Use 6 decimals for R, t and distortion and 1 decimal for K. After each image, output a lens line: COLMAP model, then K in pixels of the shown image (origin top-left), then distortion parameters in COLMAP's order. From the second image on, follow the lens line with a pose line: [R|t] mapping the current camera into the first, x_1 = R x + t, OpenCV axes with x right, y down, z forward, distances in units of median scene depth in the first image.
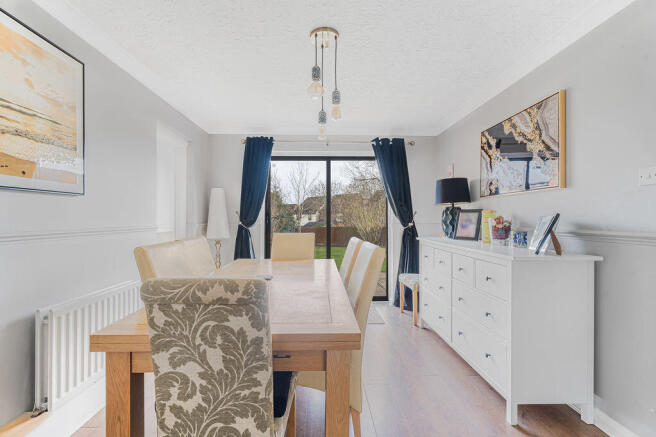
lens RADIAL K [[297.6, 0, 322.9], [0, 297.6, 217.9], [0, 0, 1]] dist [0.013706, -0.000396]
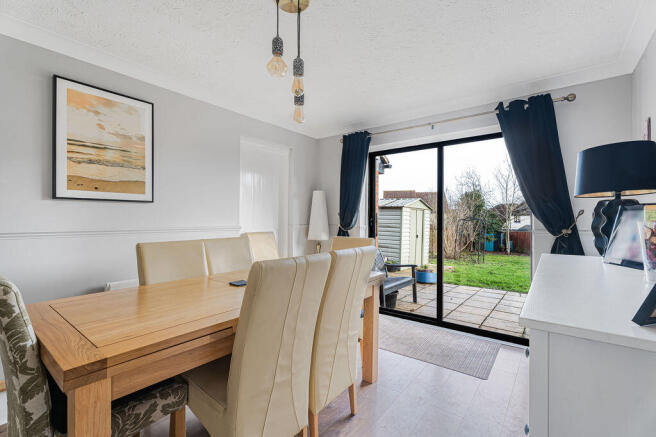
lens RADIAL K [[297.6, 0, 328.0], [0, 297.6, 216.3], [0, 0, 1]] dist [0.013706, -0.000396]
pose [[0.778267, -0.005565, -0.627909, 0.630454], [-0.001942, 0.999935, -0.011269, -0.000647], [0.627931, 0.009989, 0.778205, 0.458474]]
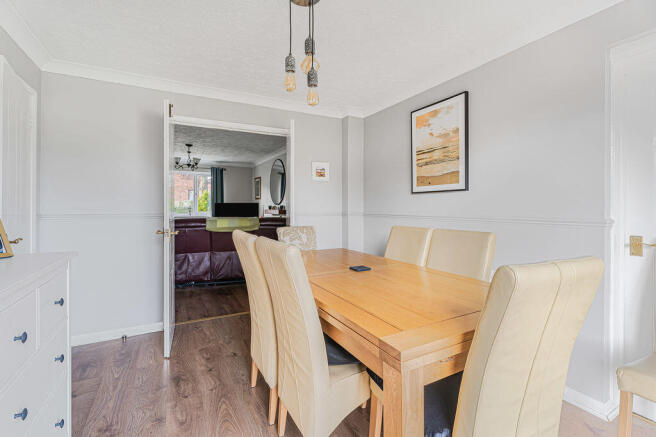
lens RADIAL K [[297.6, 0, 323.2], [0, 297.6, 206.9], [0, 0, 1]] dist [0.013706, -0.000396]
pose [[-0.892865, -0.009482, -0.450224, 0.351716], [-0.009884, 0.999950, -0.001457, 0.005562], [0.450215, 0.003149, -0.892914, 1.886204]]
